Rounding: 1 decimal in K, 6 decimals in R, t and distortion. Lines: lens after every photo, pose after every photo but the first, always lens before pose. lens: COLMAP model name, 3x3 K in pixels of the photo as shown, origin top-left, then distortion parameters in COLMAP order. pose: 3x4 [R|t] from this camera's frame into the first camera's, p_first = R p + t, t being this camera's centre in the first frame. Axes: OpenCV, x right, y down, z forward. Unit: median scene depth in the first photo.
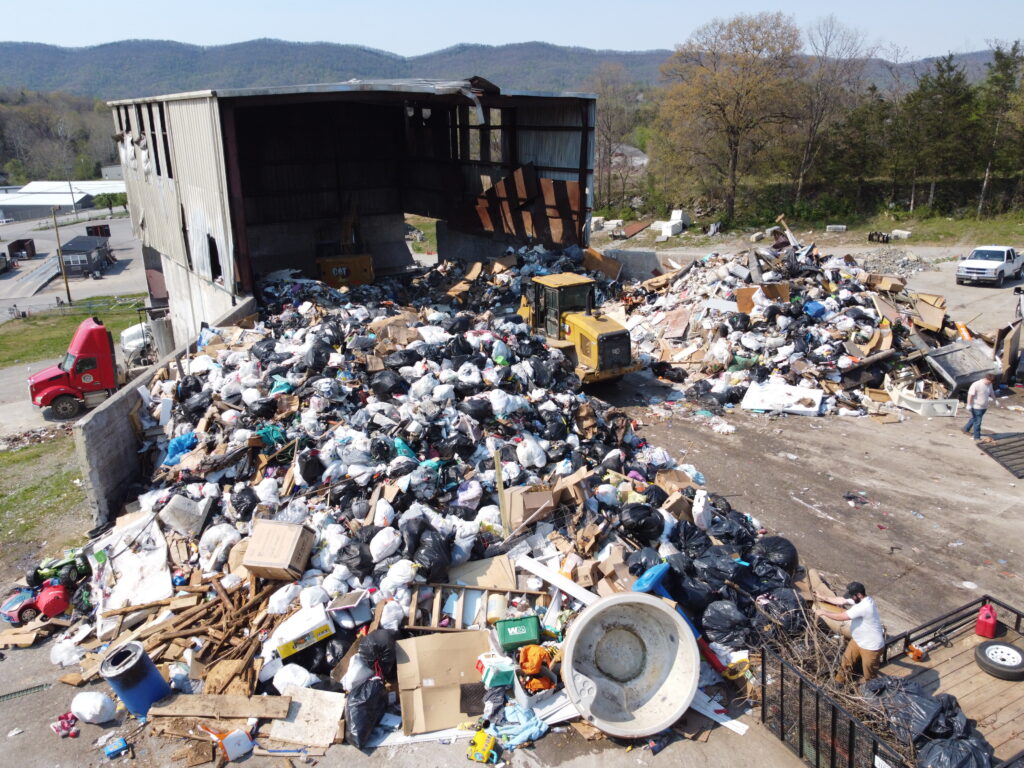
lens RADIAL K [[777.8, 0, 512.0], [0, 777.8, 384.0], [0, 0, 1]] dist [0.001200, -0.003757]
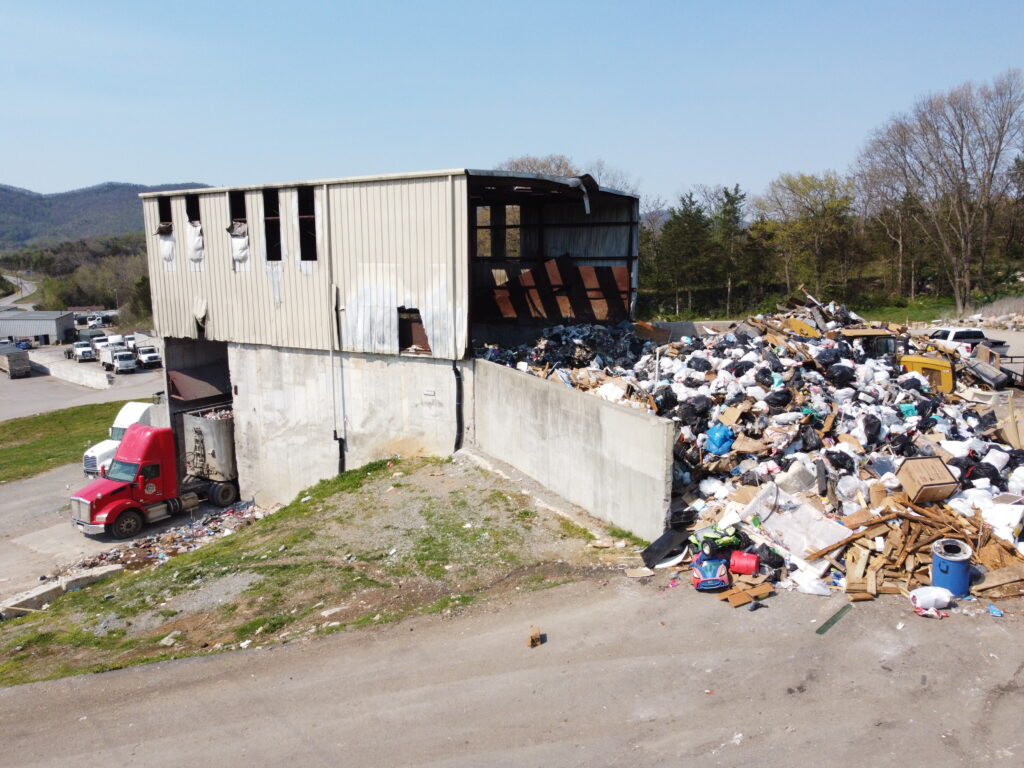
lens RADIAL K [[777.8, 0, 512.0], [0, 777.8, 384.0], [0, 0, 1]] dist [0.001200, -0.003757]
pose [[0.917232, -0.066738, 0.392724, -0.521876], [0.131490, 0.981333, -0.140341, 0.055356], [-0.376027, 0.180364, 0.908885, 0.022414]]
